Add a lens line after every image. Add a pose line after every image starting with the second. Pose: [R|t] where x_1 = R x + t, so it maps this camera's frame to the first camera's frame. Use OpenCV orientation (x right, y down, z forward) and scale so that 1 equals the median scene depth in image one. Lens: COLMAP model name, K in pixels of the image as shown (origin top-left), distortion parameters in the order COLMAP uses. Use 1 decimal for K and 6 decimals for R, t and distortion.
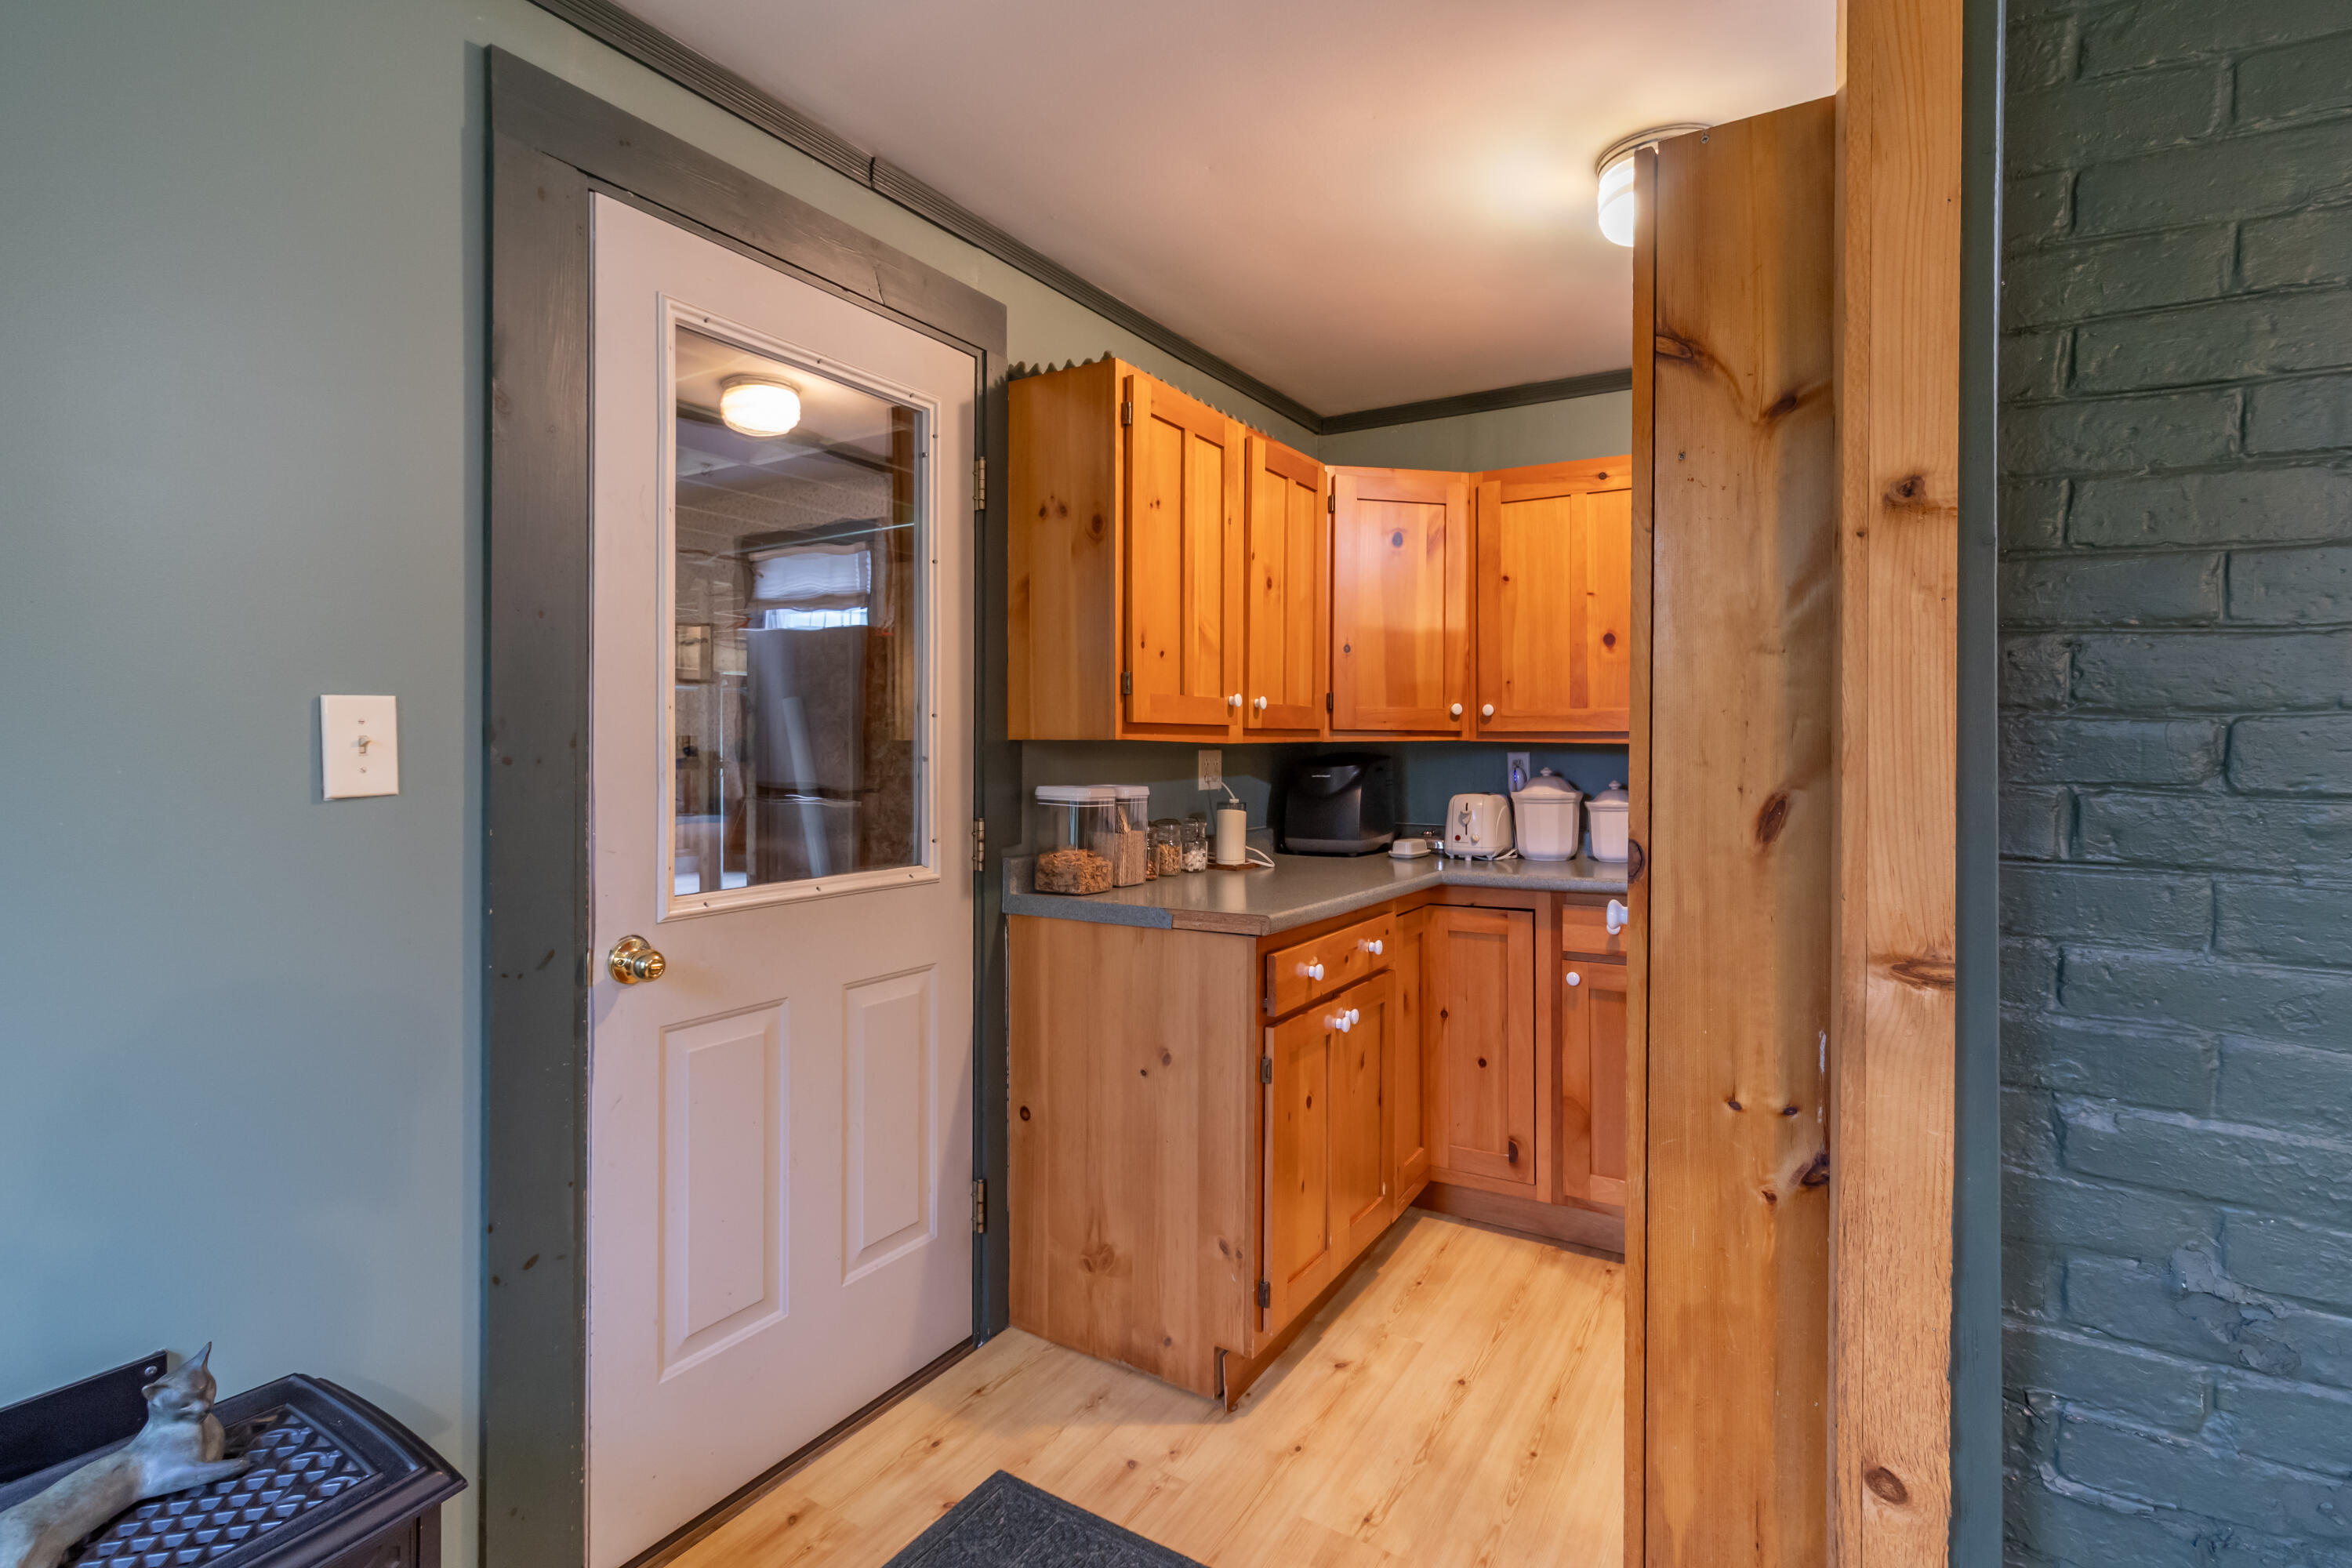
lens RADIAL K [[1130.7, 0, 1180.5], [0, 1130.7, 734.5], [0, 0, 1]] dist [-0.001518, -0.000234]
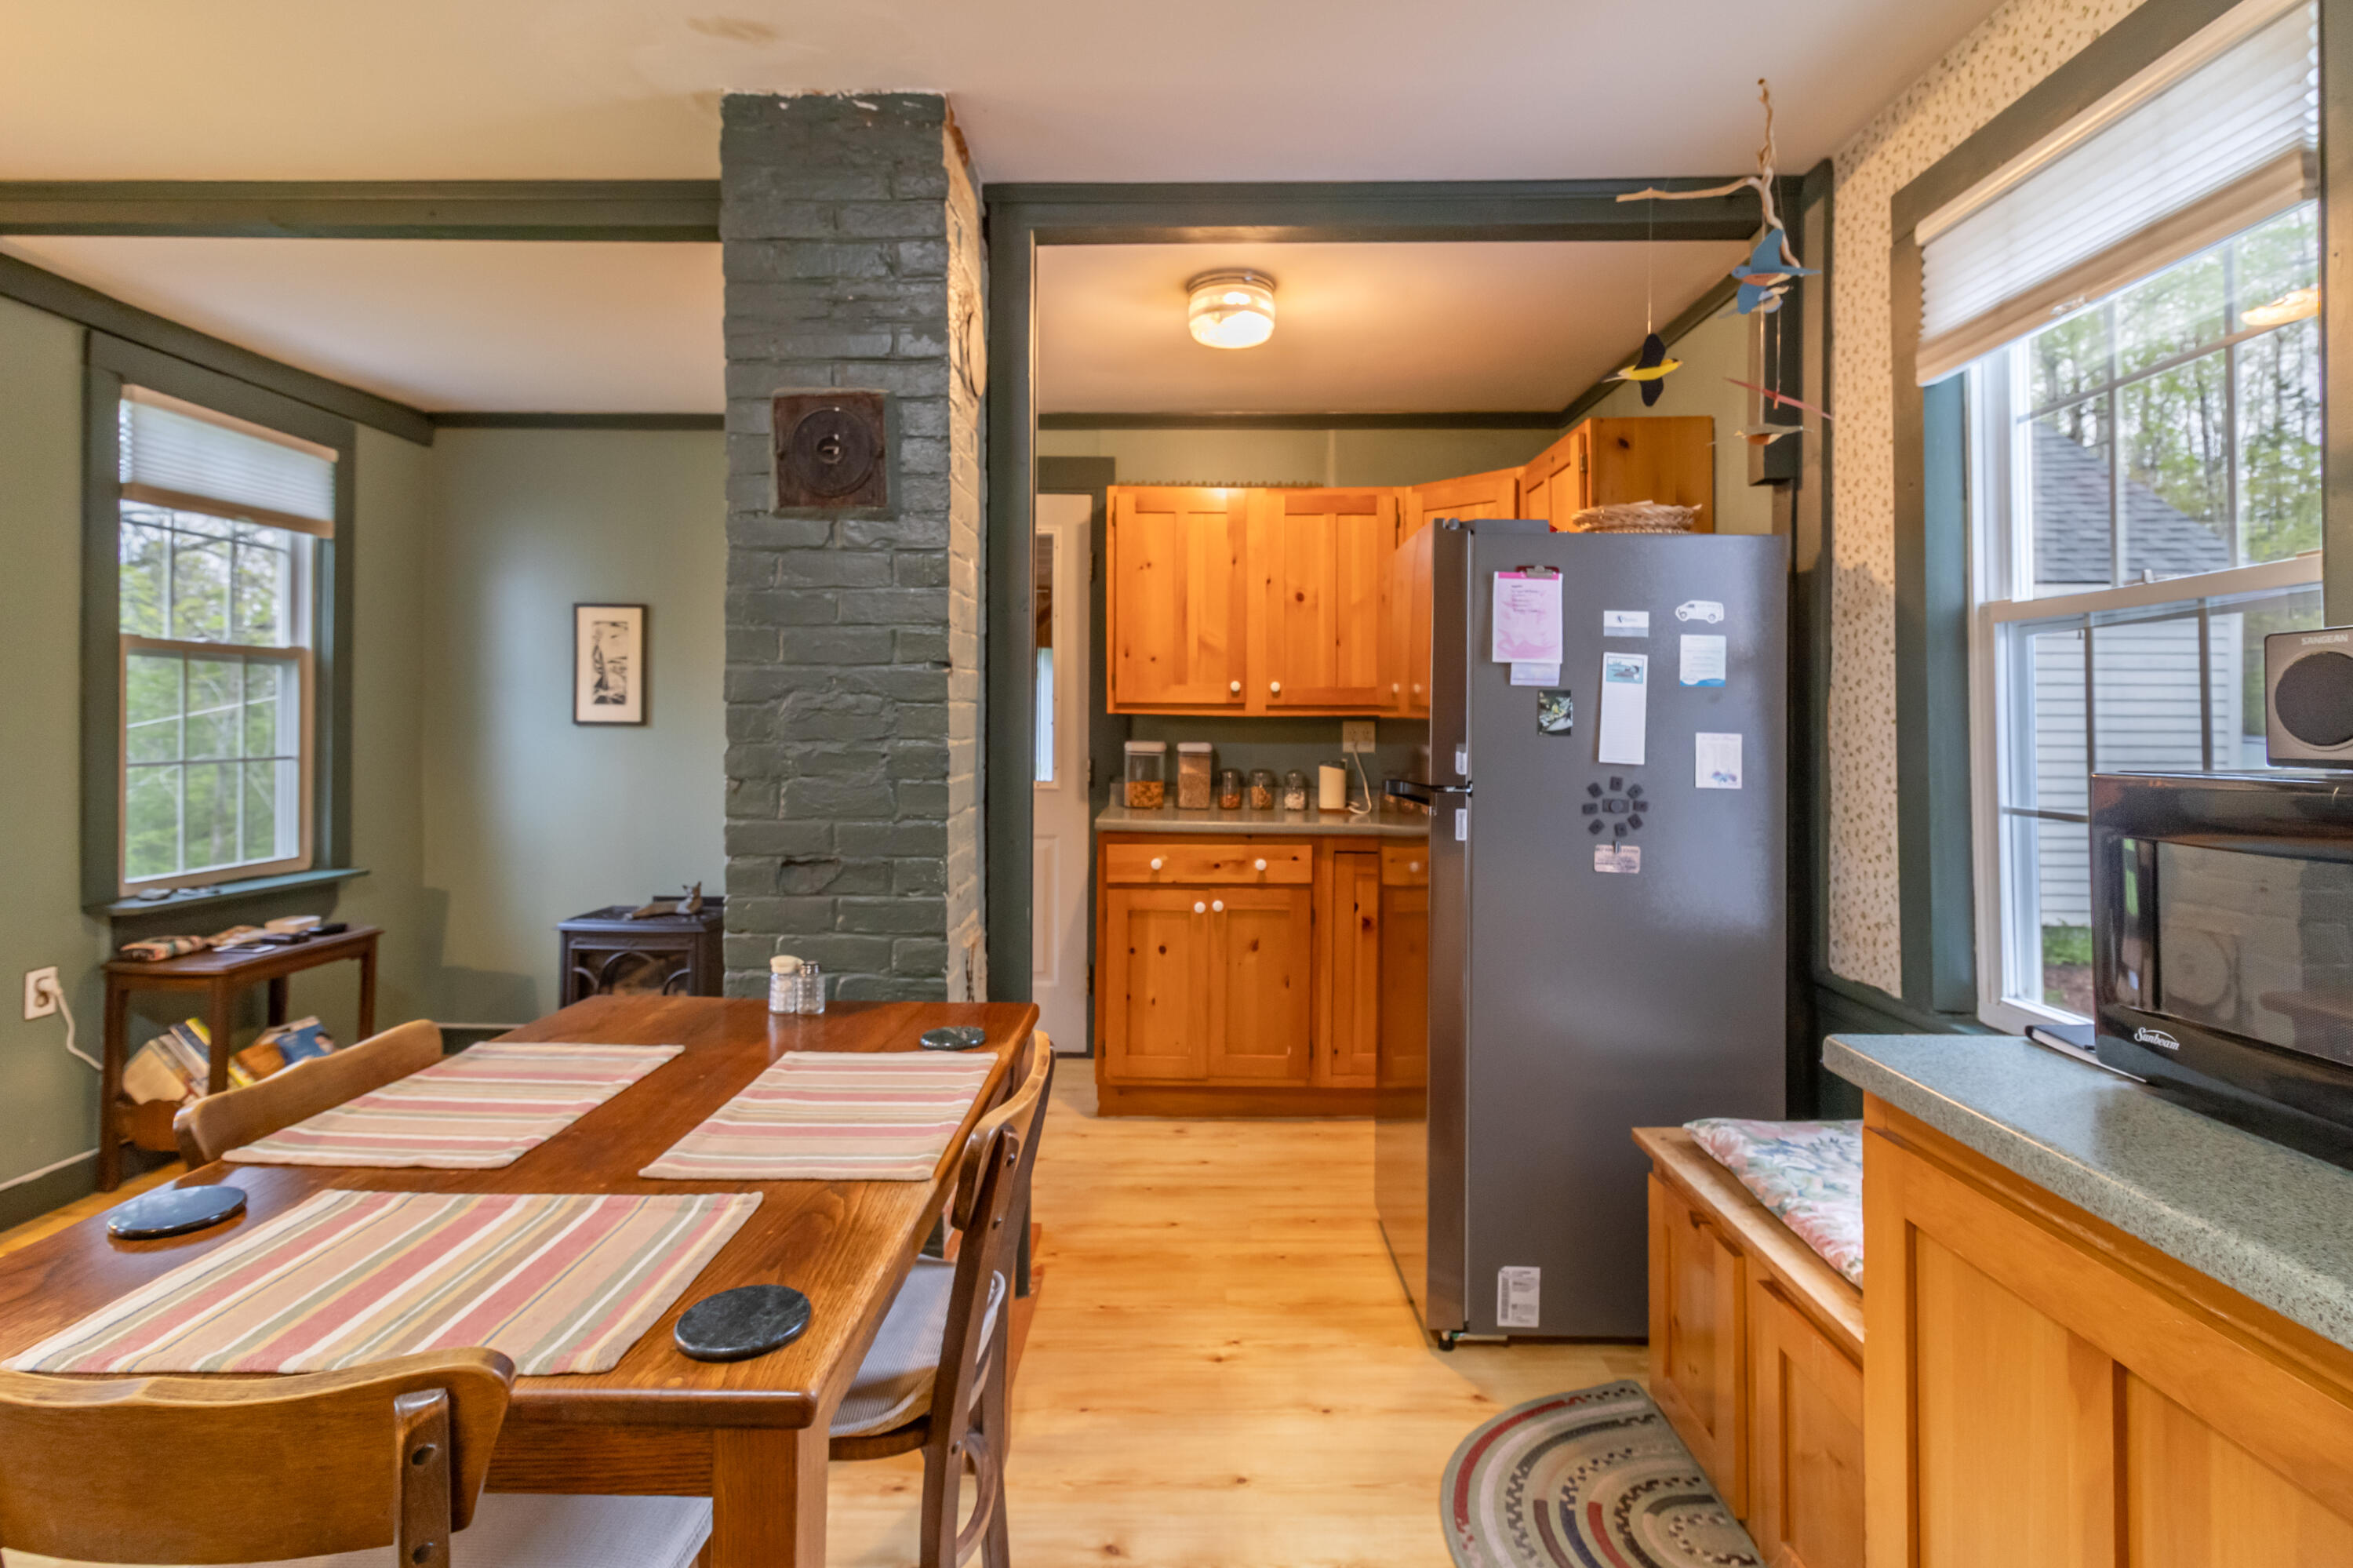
lens RADIAL K [[1121.7, 0, 1180.0], [0, 1121.7, 711.4], [0, 0, 1]] dist [0.000460, -0.000563]
pose [[0.507757, -0.002093, -0.861498, 2.986364], [0.002056, 0.999997, -0.001217, 0.007978], [0.861498, -0.001153, 0.507760, 0.516127]]
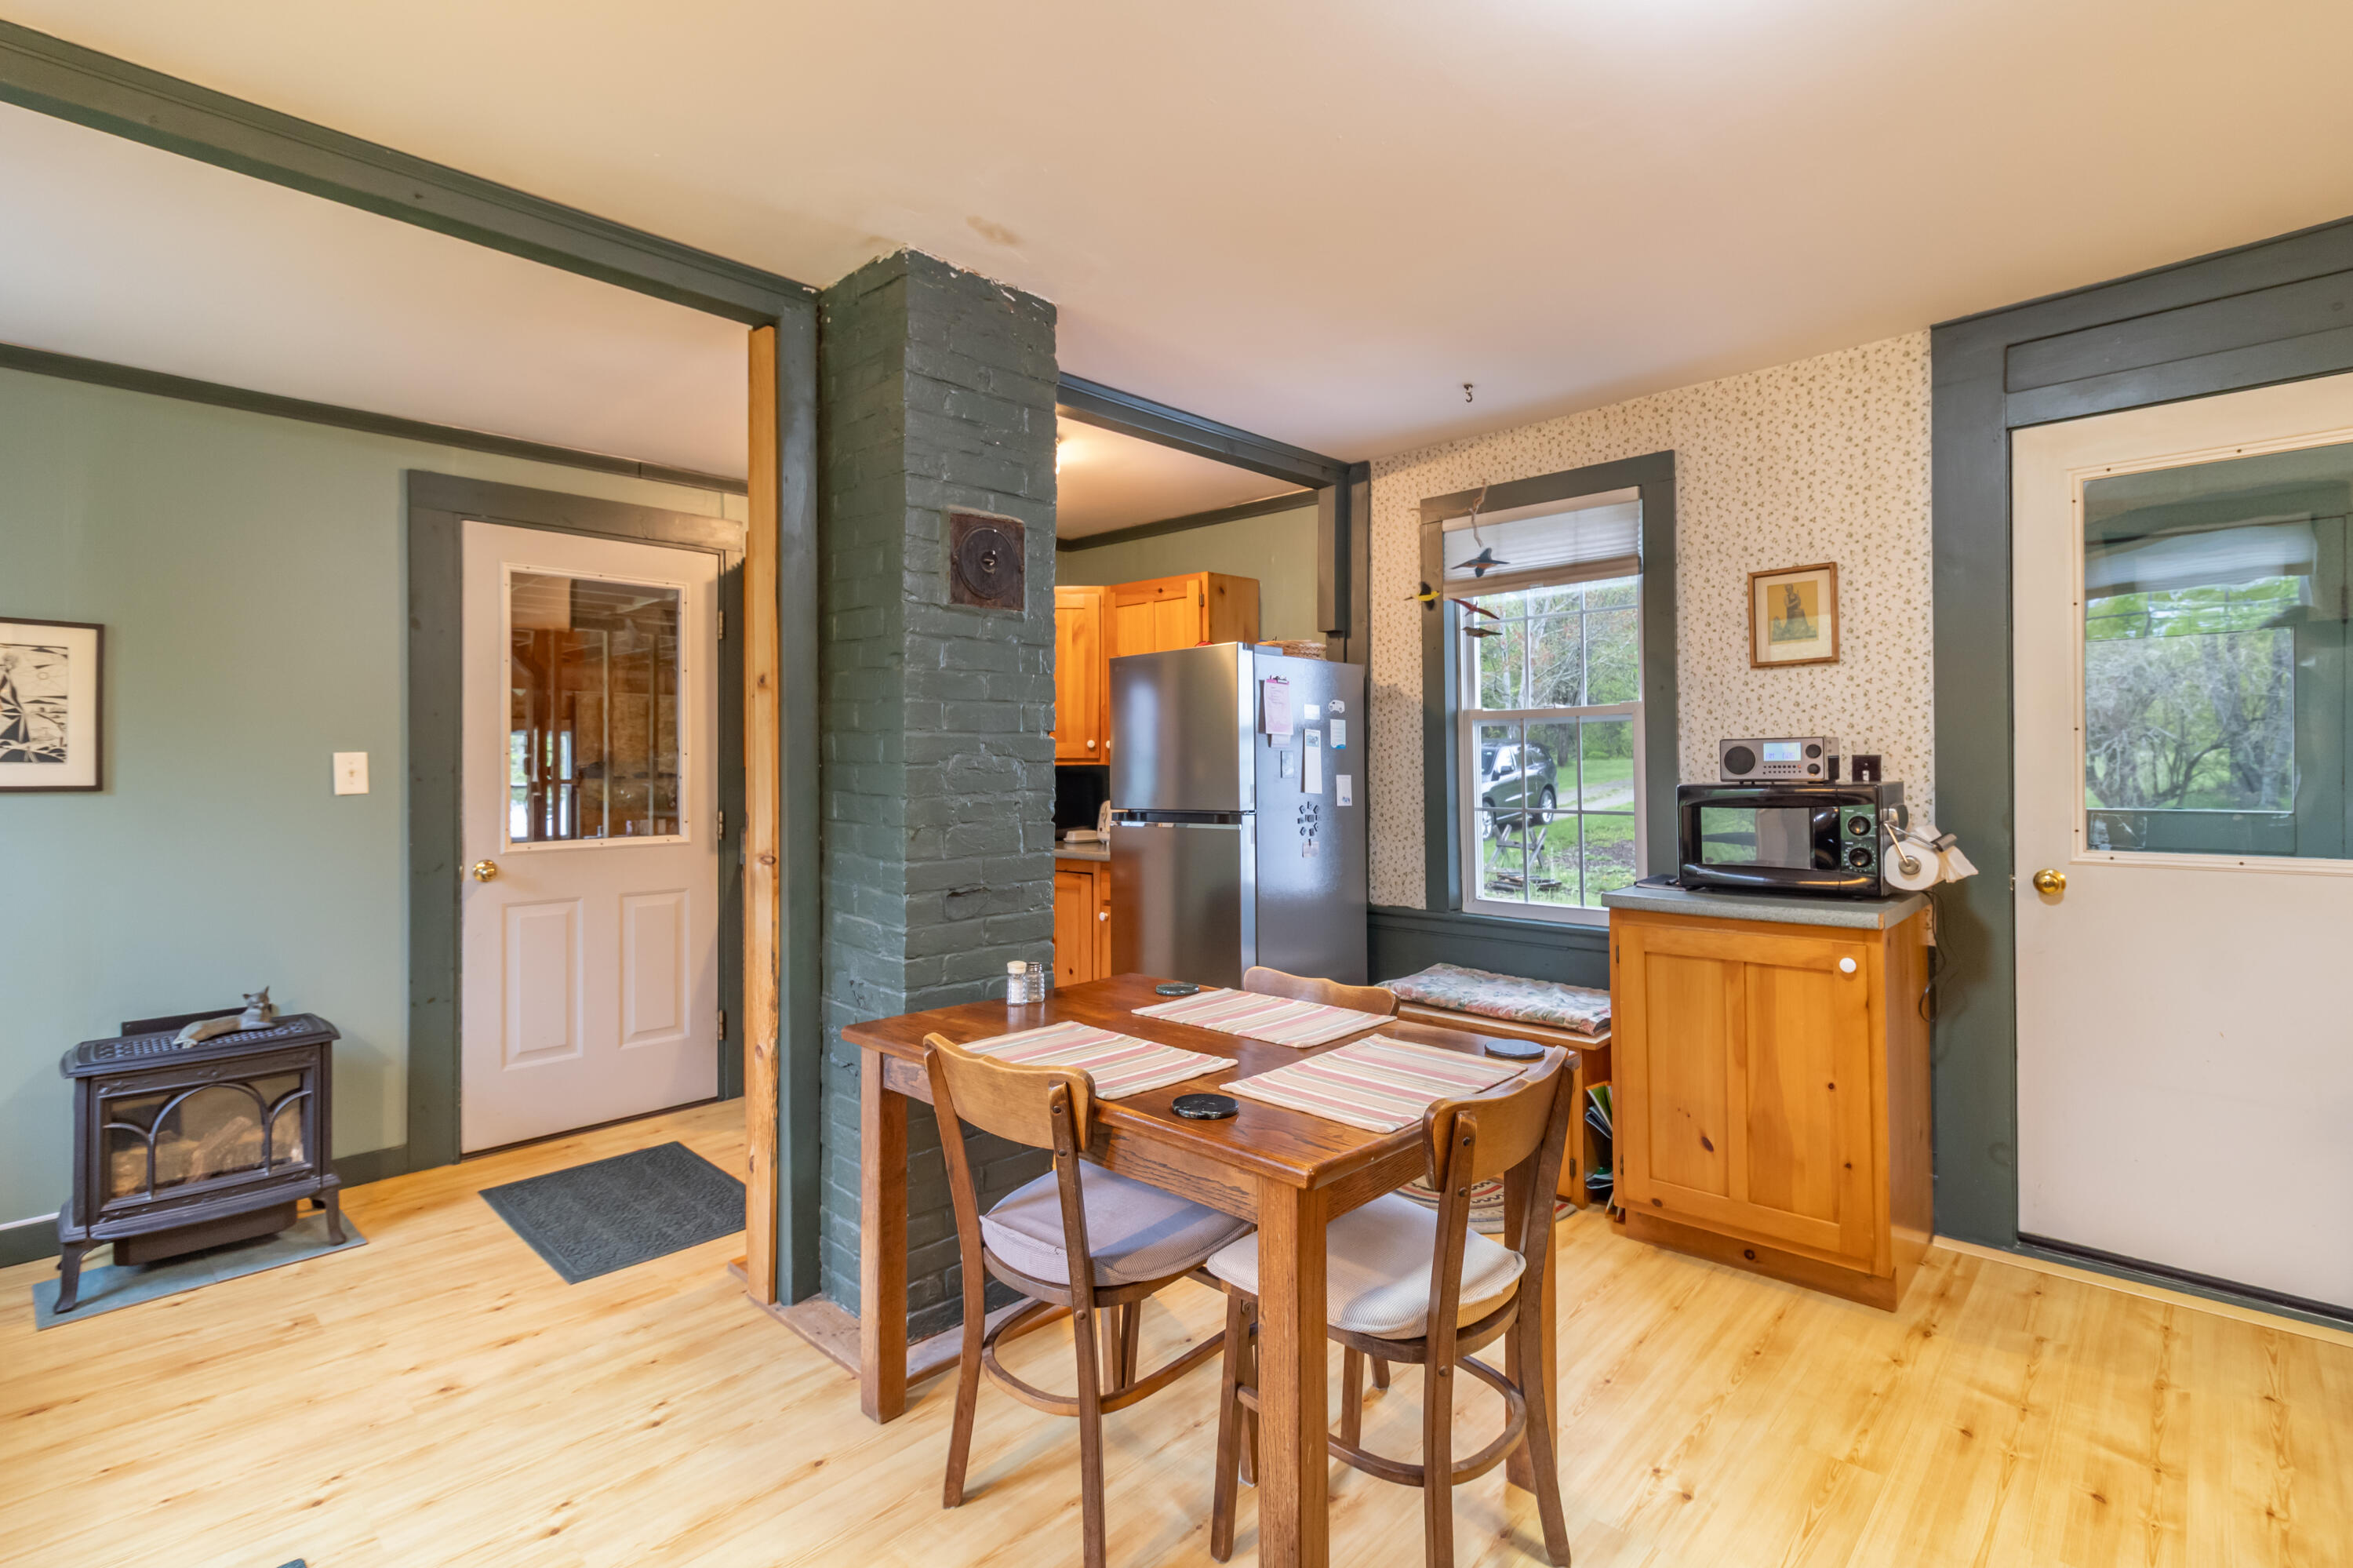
lens RADIAL K [[1099.9, 0, 1179.2], [0, 1099.9, 753.0], [0, 0, 1]] dist [-0.000917, -0.000179]
pose [[0.976800, -0.006497, -0.214056, 1.964260], [0.006786, 0.999977, 0.000614, -0.029614], [0.214047, -0.002052, 0.976821, -1.198671]]
